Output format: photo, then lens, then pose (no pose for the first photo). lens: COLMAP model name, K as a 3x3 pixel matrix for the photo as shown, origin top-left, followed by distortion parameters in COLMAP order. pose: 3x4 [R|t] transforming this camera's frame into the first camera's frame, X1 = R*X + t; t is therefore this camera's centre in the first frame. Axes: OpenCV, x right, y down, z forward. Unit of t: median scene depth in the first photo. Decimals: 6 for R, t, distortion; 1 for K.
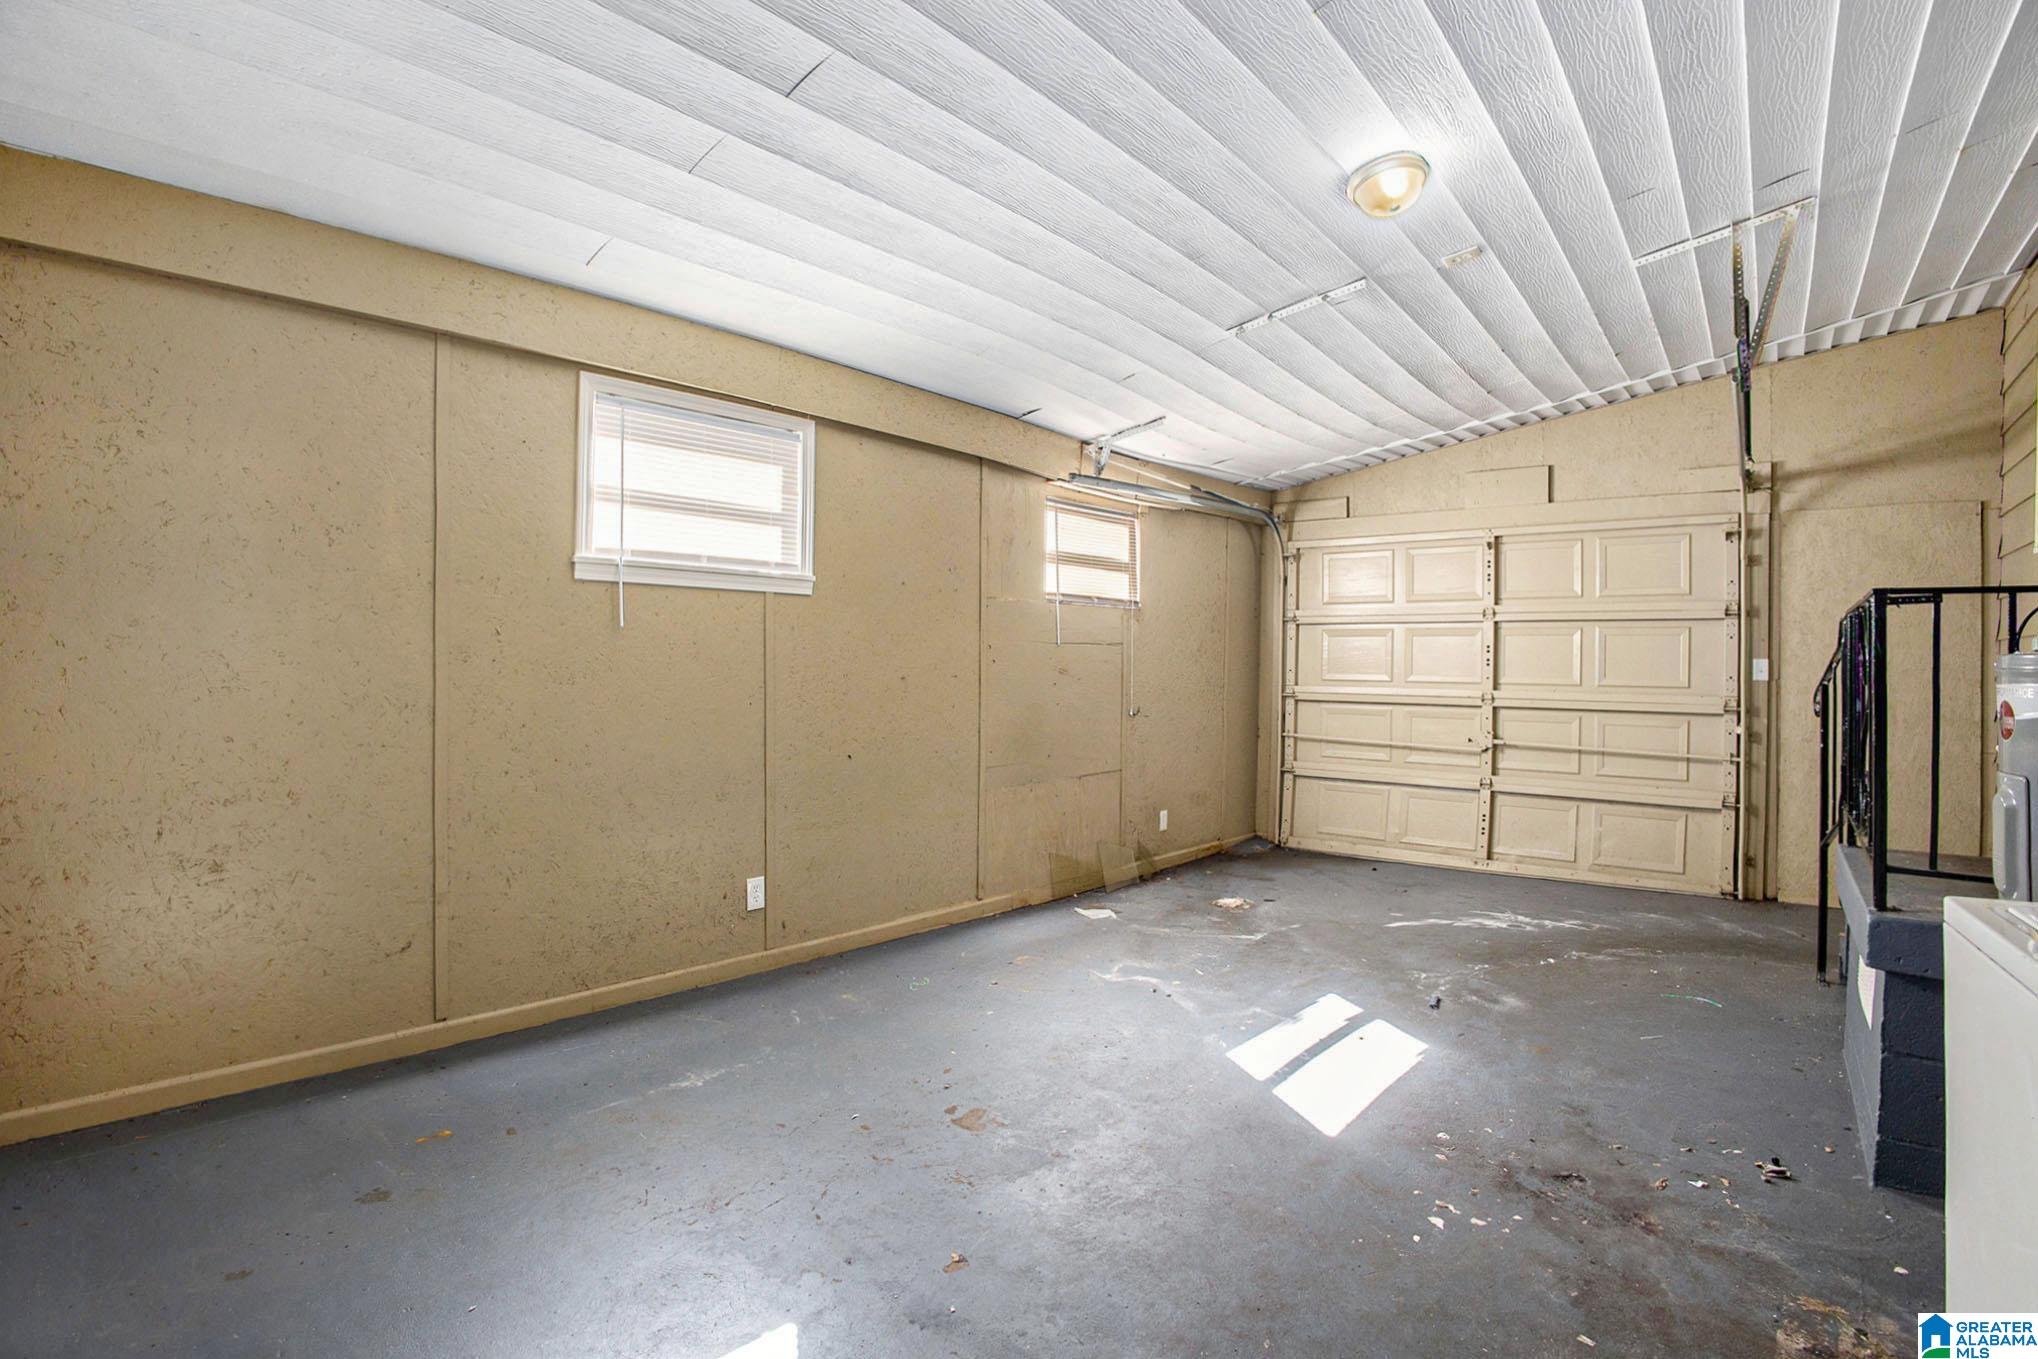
lens RADIAL K [[974.8, 0, 1013.6], [0, 974.8, 676.8], [0, 0, 1]] dist [-0.002095, 0.000307]
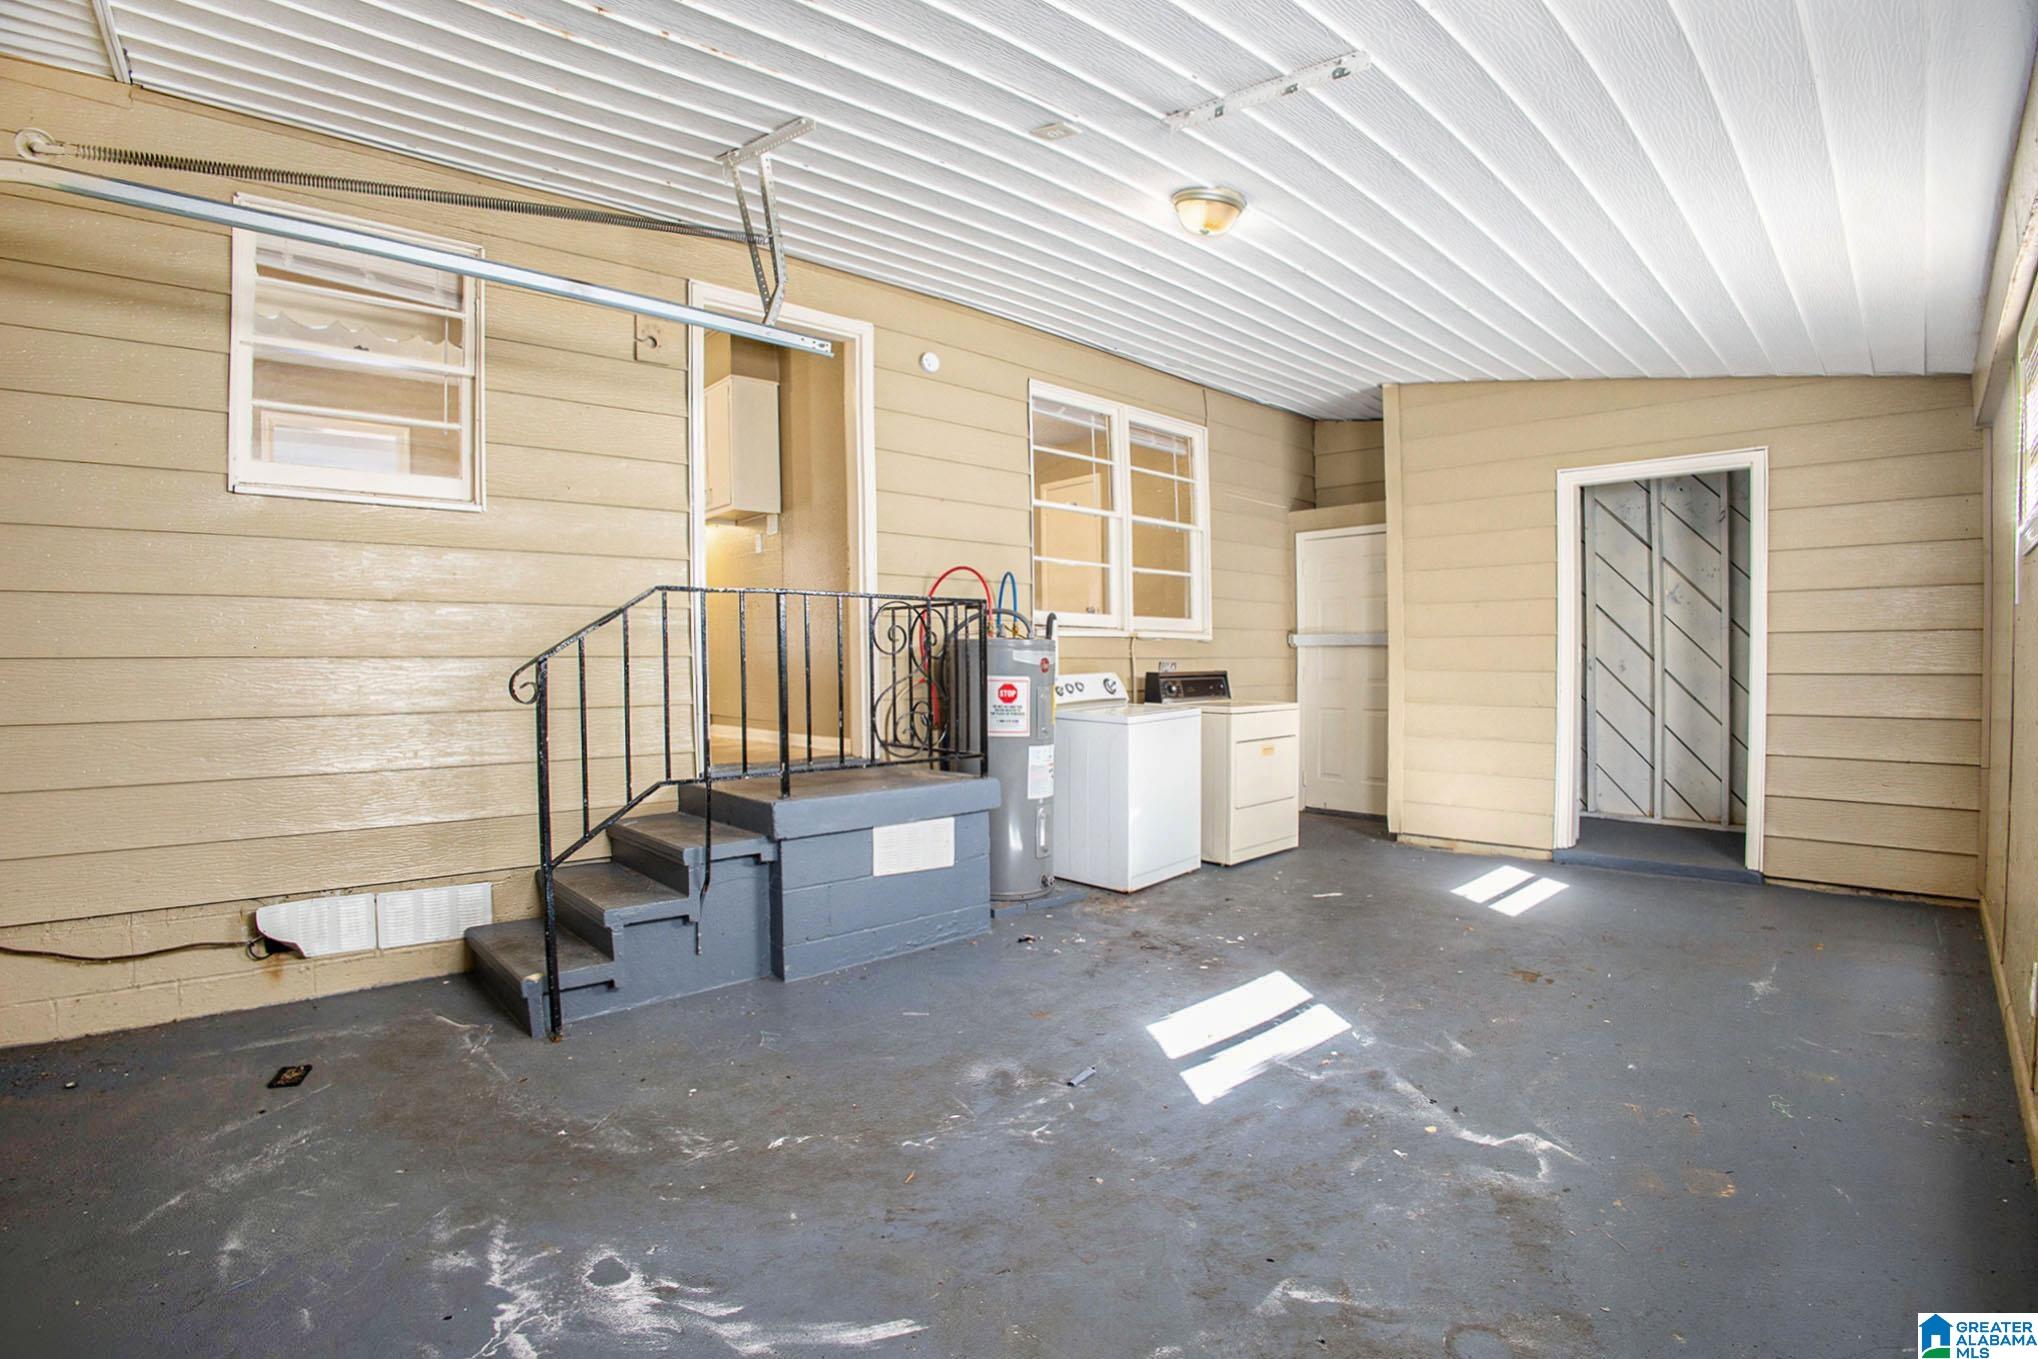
lens RADIAL K [[974.8, 0, 1026.9], [0, 974.8, 670.2], [0, 0, 1]] dist [-0.002095, 0.000307]
pose [[-0.994398, -0.039587, 0.098007, 0.421767], [-0.037574, 0.999045, 0.022299, -0.009362], [-0.098797, 0.018492, -0.994936, 1.823408]]
